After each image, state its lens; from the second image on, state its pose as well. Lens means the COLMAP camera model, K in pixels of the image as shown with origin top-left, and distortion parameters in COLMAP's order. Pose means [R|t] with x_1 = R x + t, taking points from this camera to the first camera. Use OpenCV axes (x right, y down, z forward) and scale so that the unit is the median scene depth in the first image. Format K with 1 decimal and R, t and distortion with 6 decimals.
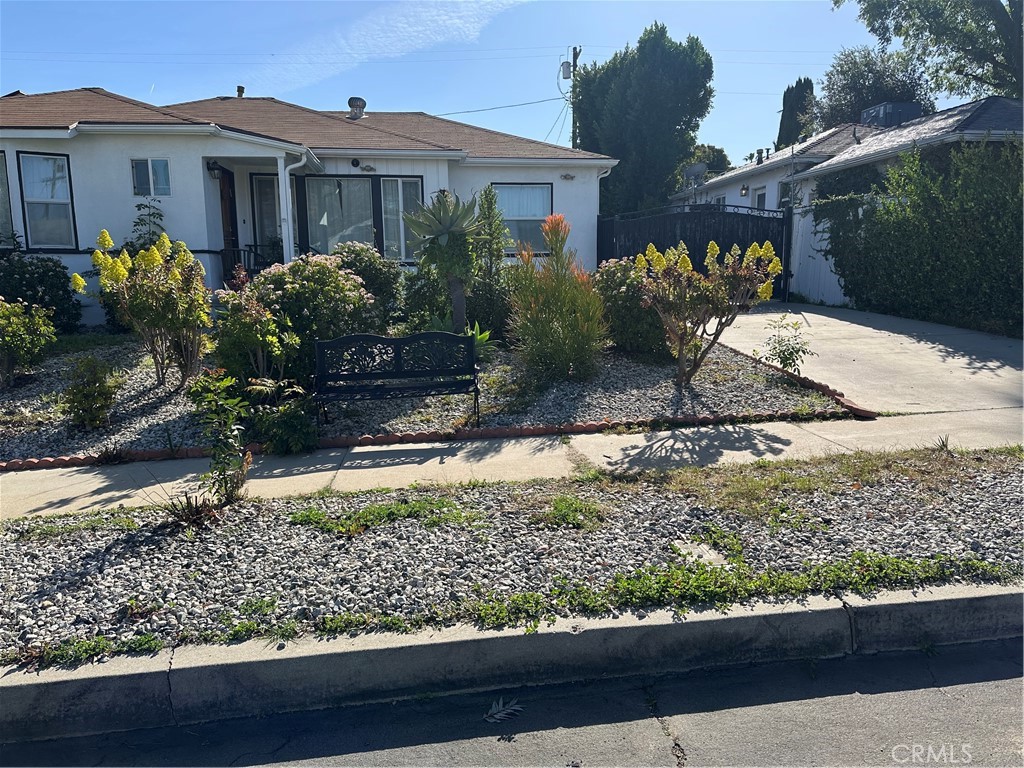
lens RADIAL K [[715.7, 0, 516.0], [0, 715.7, 387.1], [0, 0, 1]] dist [0.035781, -0.048036]
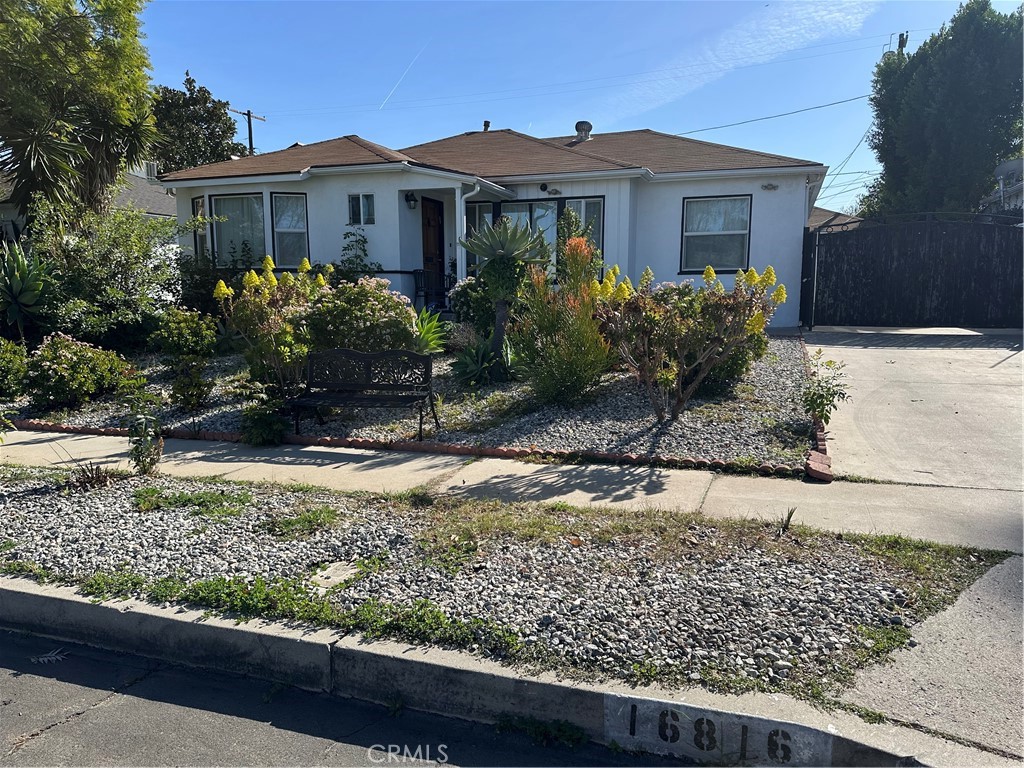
lens RADIAL K [[710.3, 0, 511.9], [0, 710.3, 398.1], [0, 0, 1]] dist [0.061390, -0.077391]
pose [[0.893434, 0.080411, -0.441939, 0.651016], [-0.081345, 0.996543, 0.016871, -0.045684], [0.441768, 0.020876, 0.896886, 0.120388]]
